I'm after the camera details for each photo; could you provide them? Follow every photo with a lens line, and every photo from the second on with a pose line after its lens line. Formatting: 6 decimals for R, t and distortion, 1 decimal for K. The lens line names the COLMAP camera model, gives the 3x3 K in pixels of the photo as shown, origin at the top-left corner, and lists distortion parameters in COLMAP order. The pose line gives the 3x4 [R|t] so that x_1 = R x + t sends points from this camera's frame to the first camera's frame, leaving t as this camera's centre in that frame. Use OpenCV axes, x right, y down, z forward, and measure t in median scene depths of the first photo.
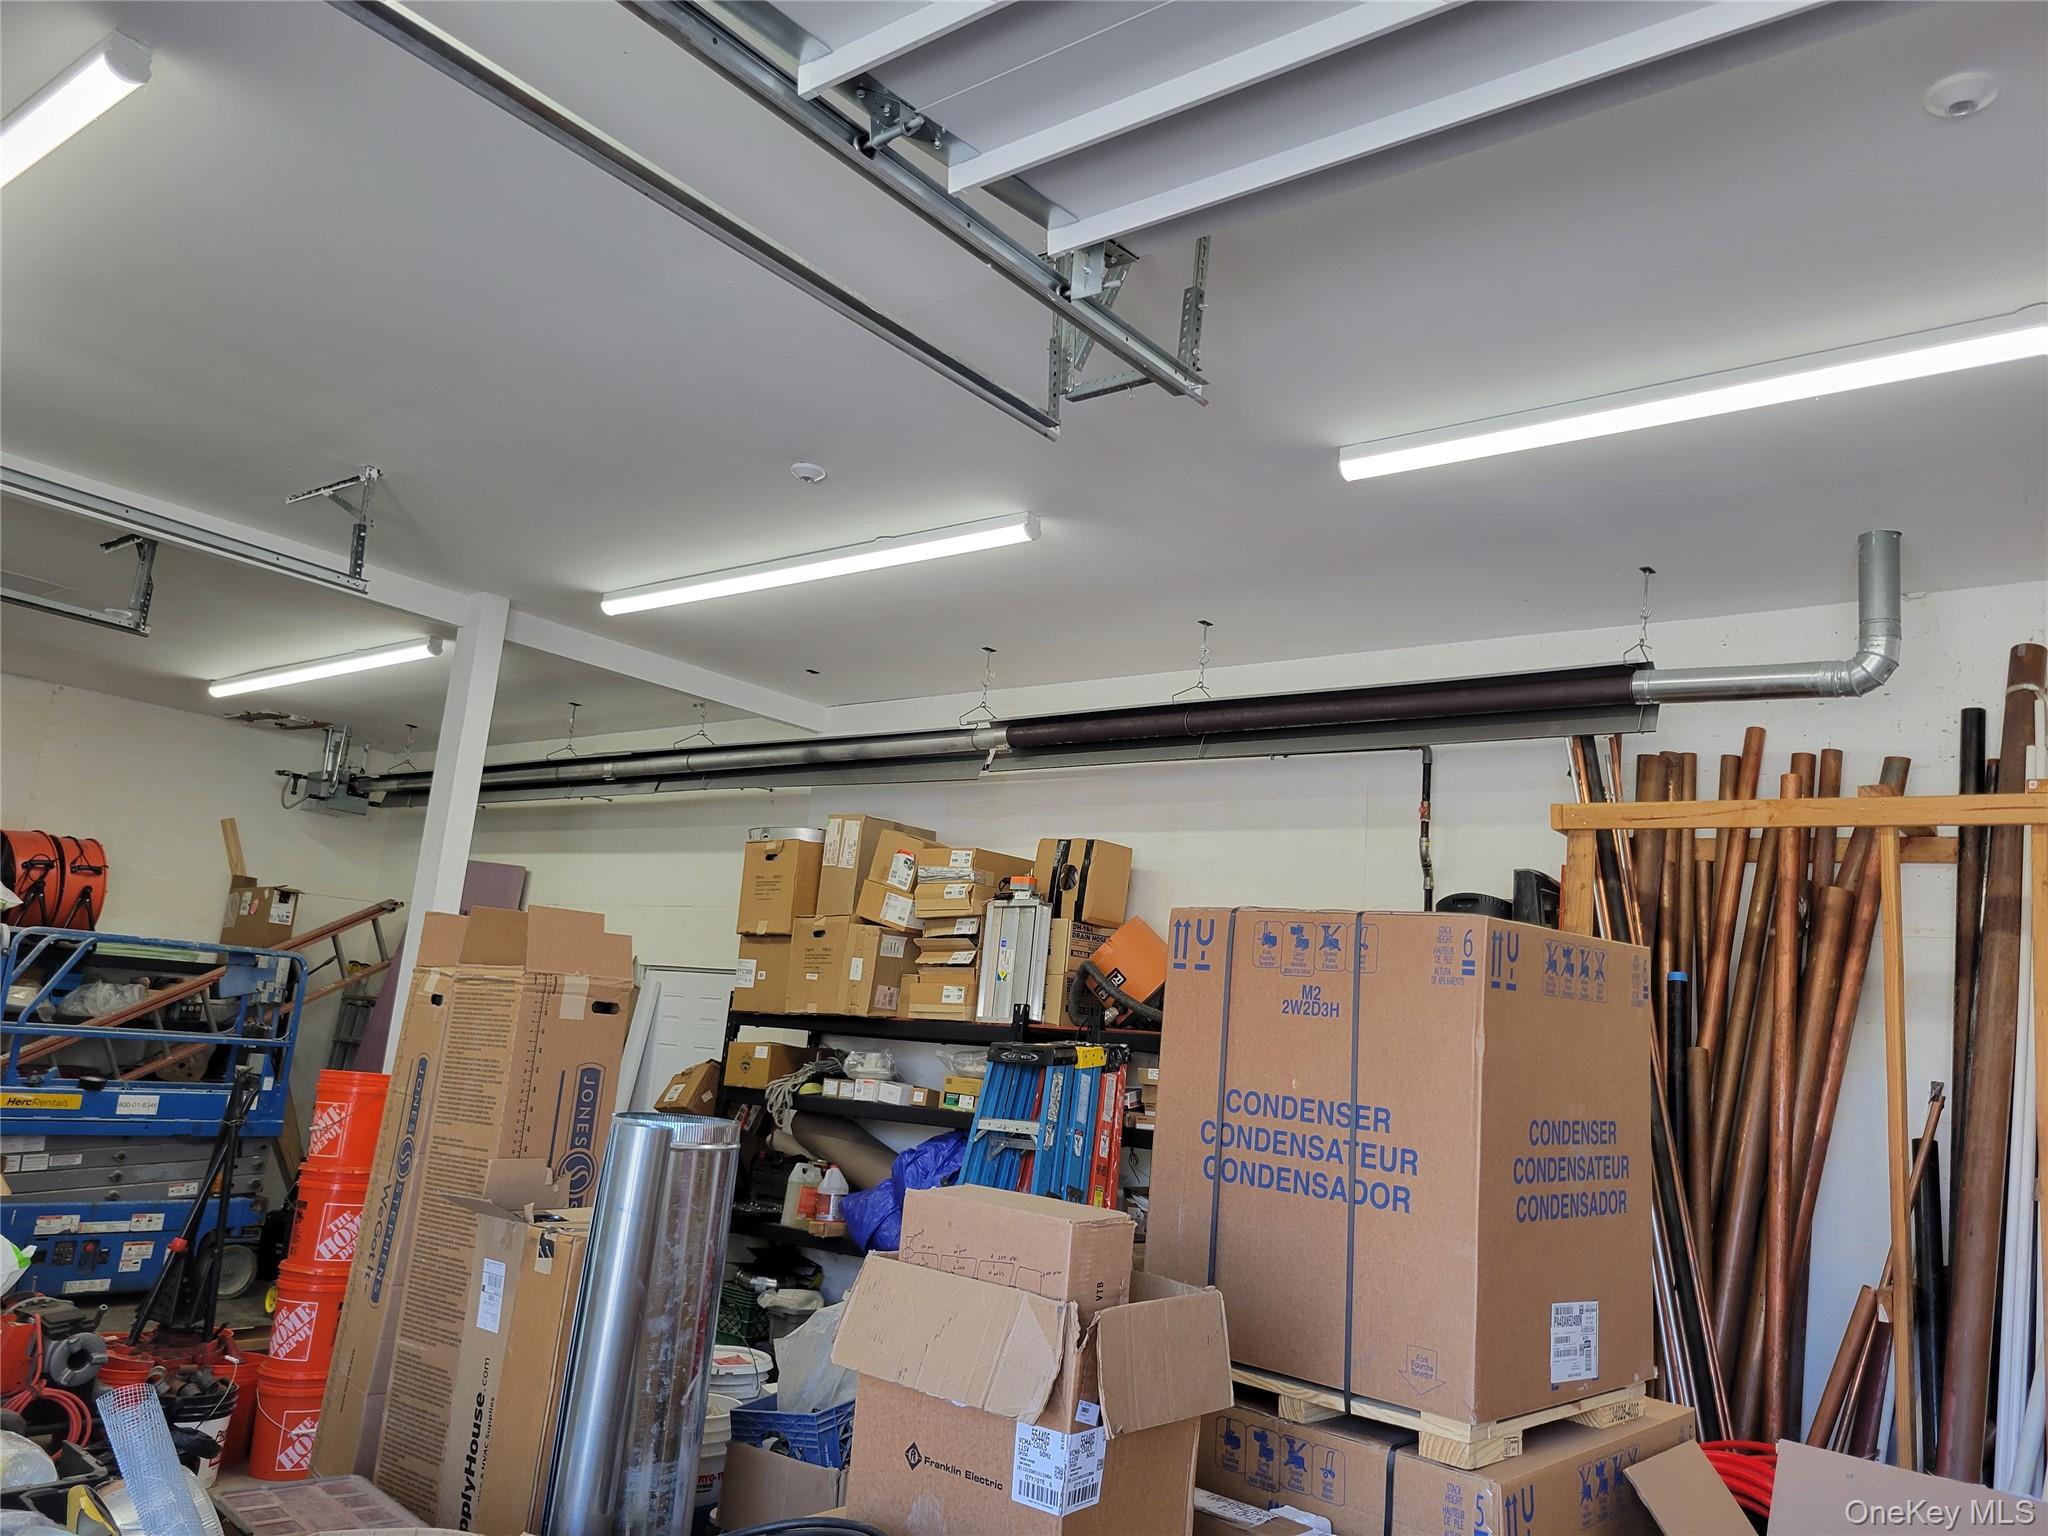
lens RADIAL K [[1561.8, 0, 1063.8], [0, 1561.8, 726.2], [0, 0, 1]] dist [0.031967, -0.006750]
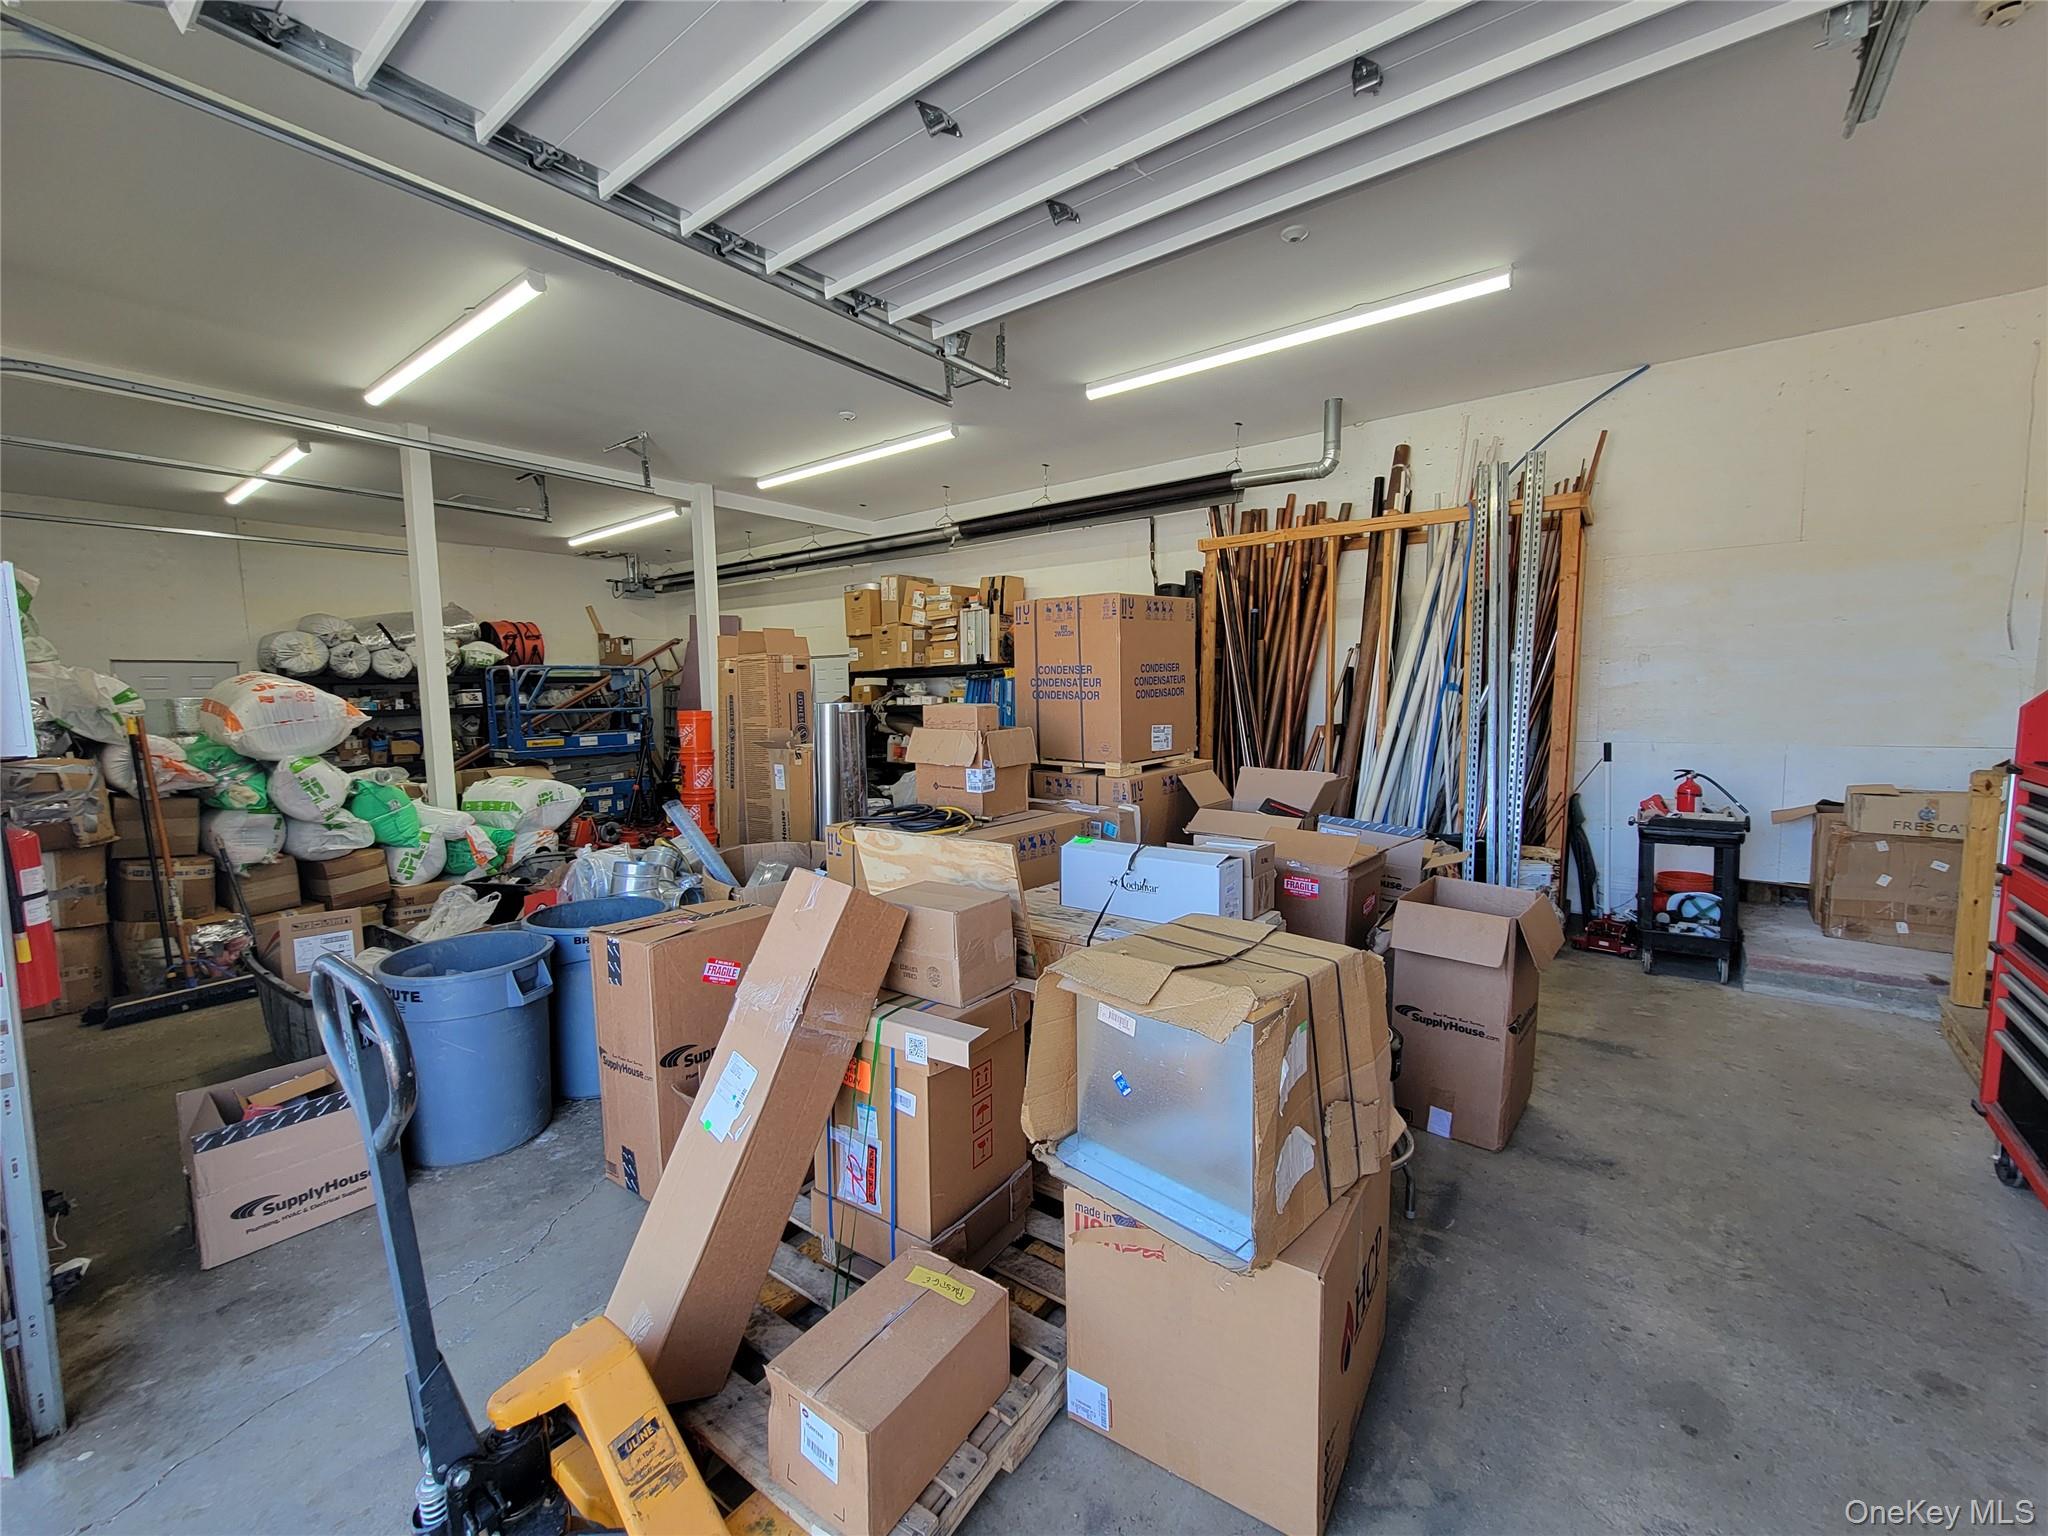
lens RADIAL K [[831.0, 0, 1024.0], [0, 831.0, 768.0], [0, 0, 1]] dist [0.001469, -0.000009]
pose [[0.995097, -0.098578, -0.008081, 0.029680], [0.096515, 0.949904, 0.297266, -0.013803], [-0.021628, -0.296588, 0.954761, -0.178414]]
